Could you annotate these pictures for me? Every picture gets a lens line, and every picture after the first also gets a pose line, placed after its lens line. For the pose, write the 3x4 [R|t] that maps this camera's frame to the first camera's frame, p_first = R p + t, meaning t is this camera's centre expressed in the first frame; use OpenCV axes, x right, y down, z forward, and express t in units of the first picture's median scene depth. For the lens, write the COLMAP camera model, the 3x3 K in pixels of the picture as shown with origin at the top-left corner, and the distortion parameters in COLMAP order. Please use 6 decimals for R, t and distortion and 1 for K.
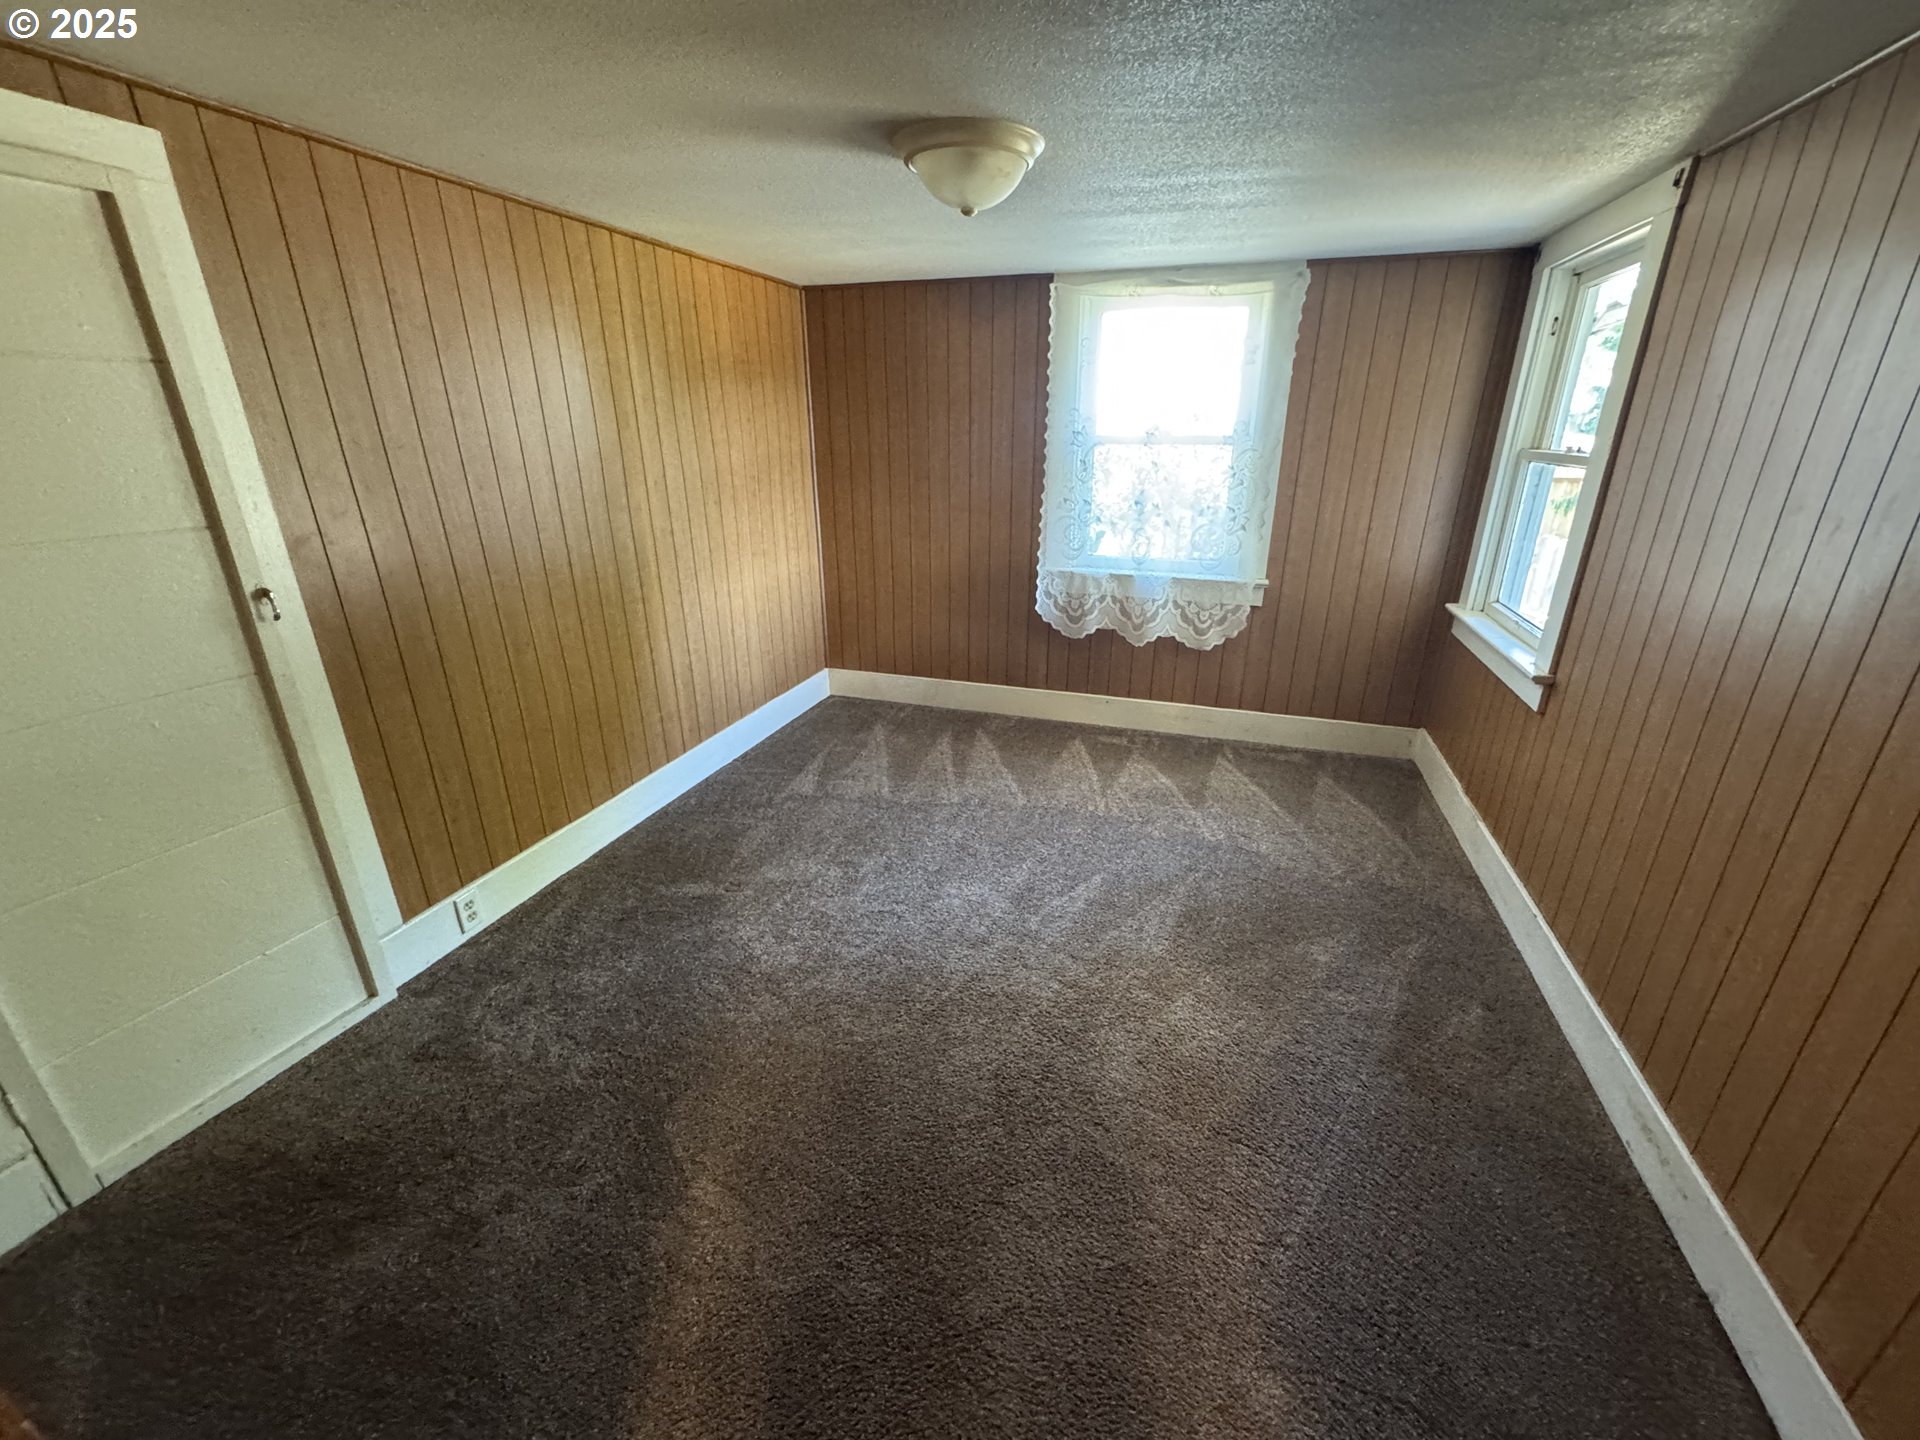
lens RADIAL K [[770.1, 0, 961.8], [0, 770.1, 717.6], [0, 0, 1]] dist [-0.004498, 0.000439]
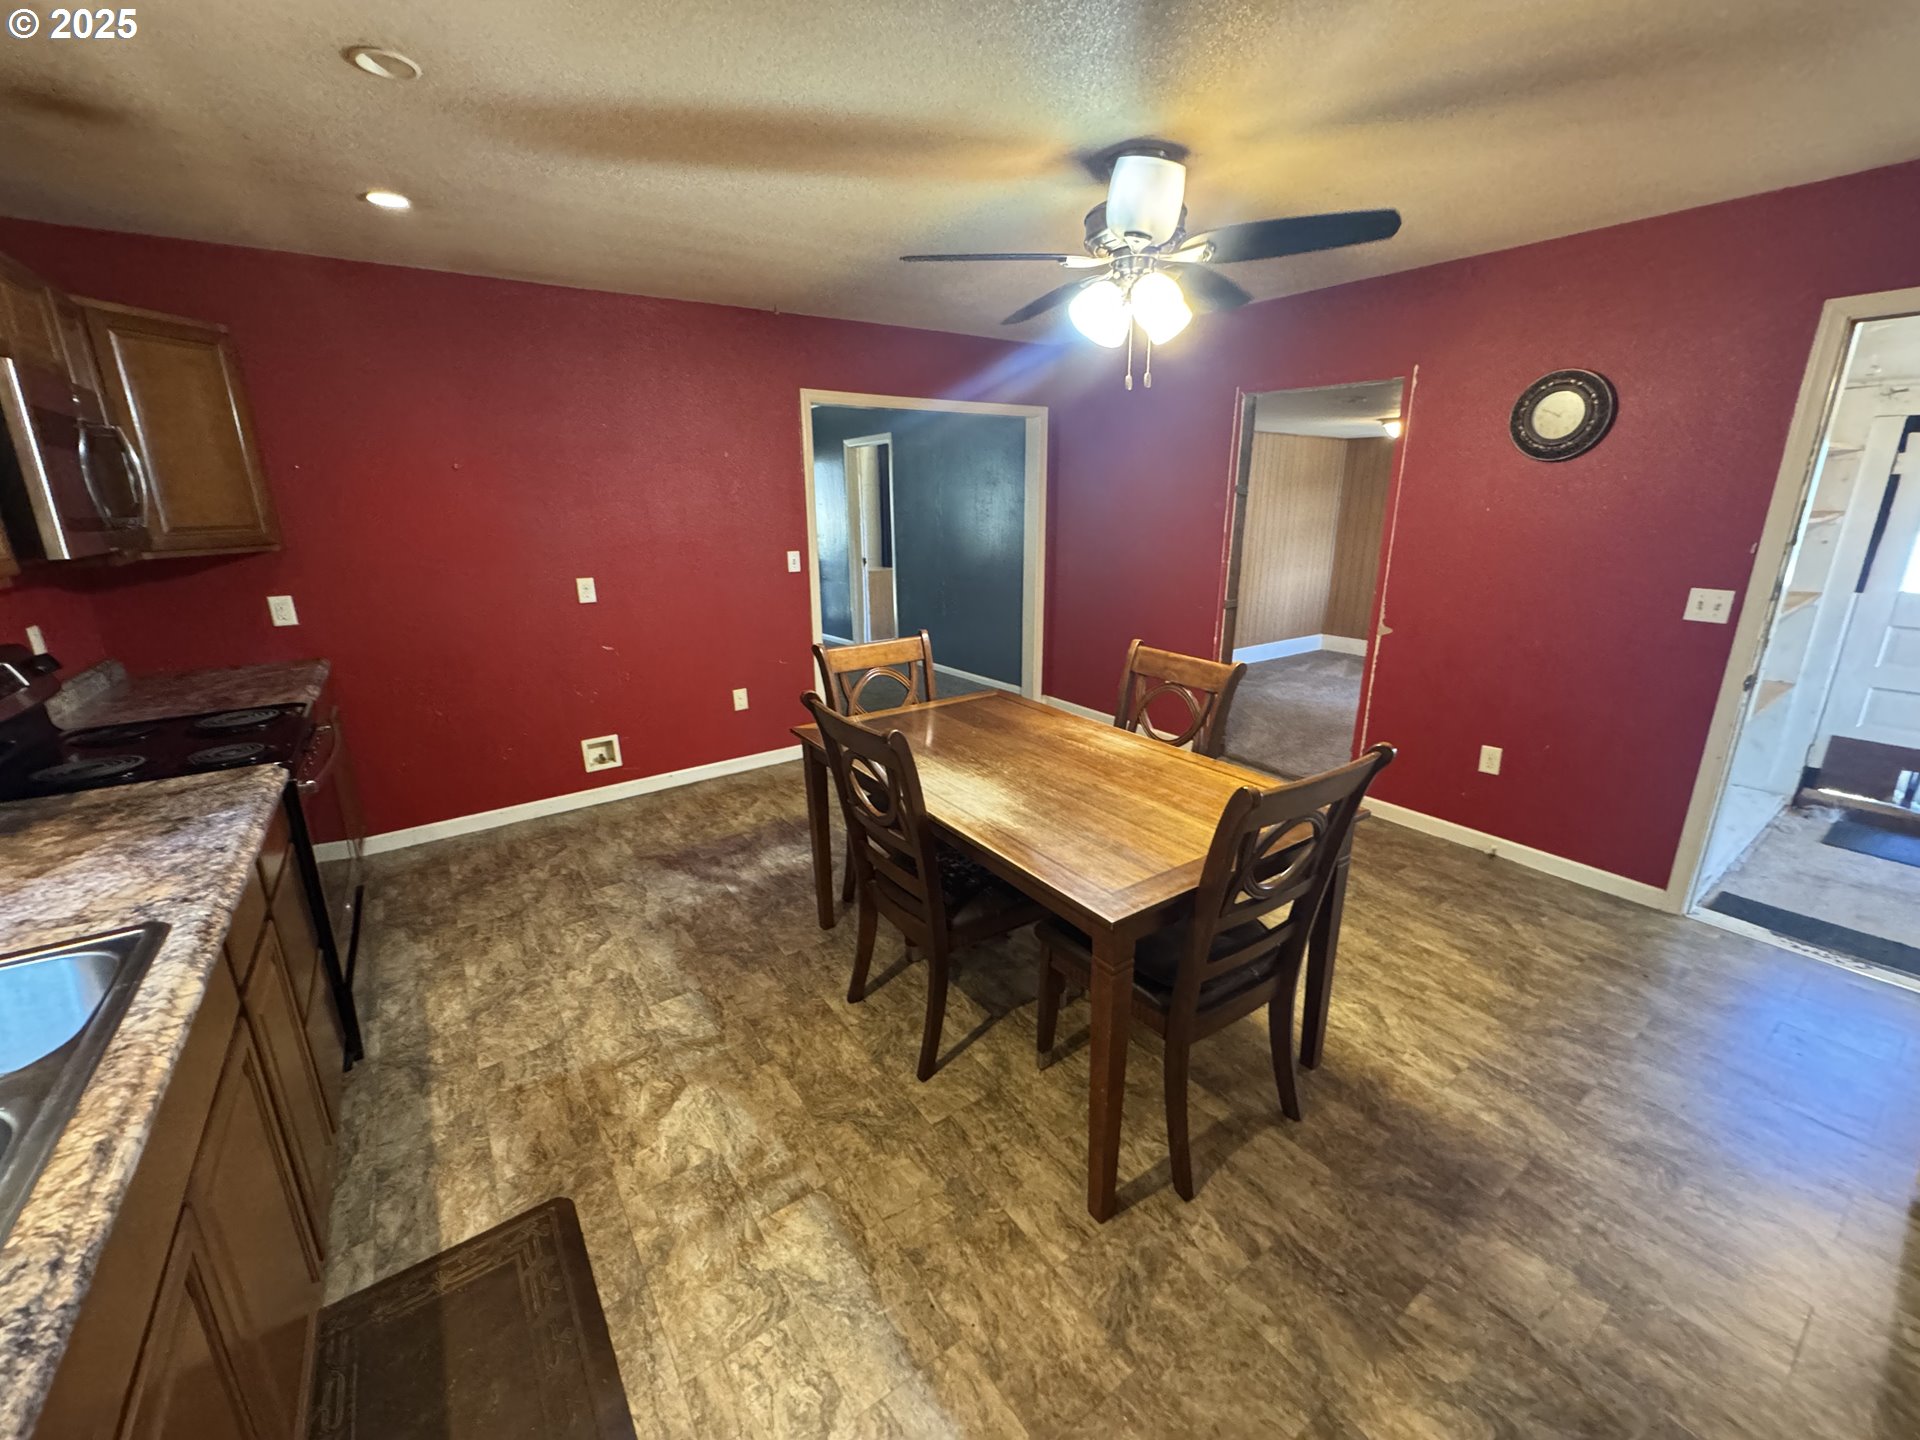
lens RADIAL K [[770.1, 0, 958.0], [0, 770.1, 719.4], [0, 0, 1]] dist [-0.004498, 0.000439]
pose [[0.807232, 0.161534, -0.567700, 0.241127], [-0.212501, 0.976861, -0.024206, 0.438146], [0.550654, 0.140177, 0.822880, -1.161909]]
